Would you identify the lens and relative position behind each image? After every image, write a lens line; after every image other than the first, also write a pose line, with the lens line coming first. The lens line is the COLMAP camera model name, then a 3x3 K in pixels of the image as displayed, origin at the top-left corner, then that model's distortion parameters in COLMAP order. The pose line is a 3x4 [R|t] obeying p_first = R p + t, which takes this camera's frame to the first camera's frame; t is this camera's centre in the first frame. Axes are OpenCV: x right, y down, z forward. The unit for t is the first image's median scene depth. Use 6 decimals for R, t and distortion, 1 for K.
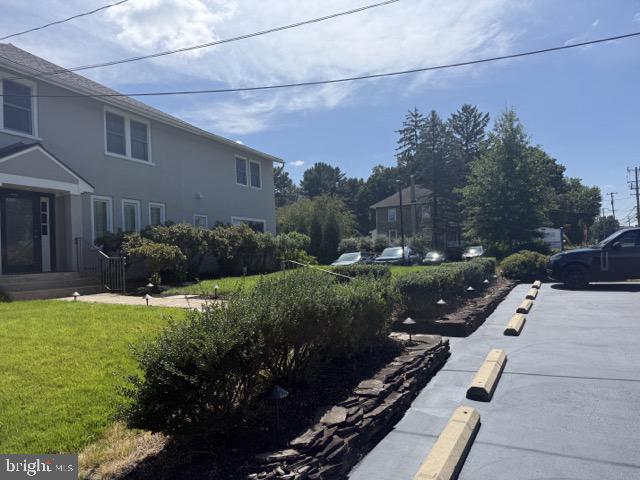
lens RADIAL K [[454.3, 0, 320.0], [0, 454.3, 240.0], [0, 0, 1]] dist [0.092678, -0.135174]
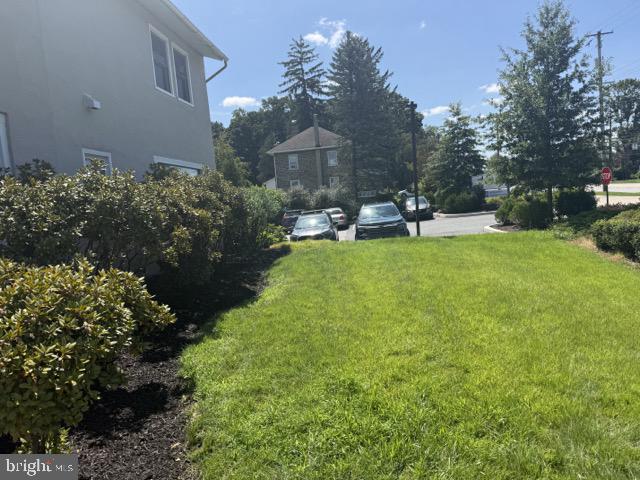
lens RADIAL K [[454.3, 0, 320.0], [0, 454.3, 240.0], [0, 0, 1]] dist [0.092678, -0.135174]
pose [[0.947795, -0.062294, 0.312737, -0.052172], [0.027997, 0.993202, 0.112986, -0.004121], [-0.317649, -0.098332, 0.943096, 0.135192]]
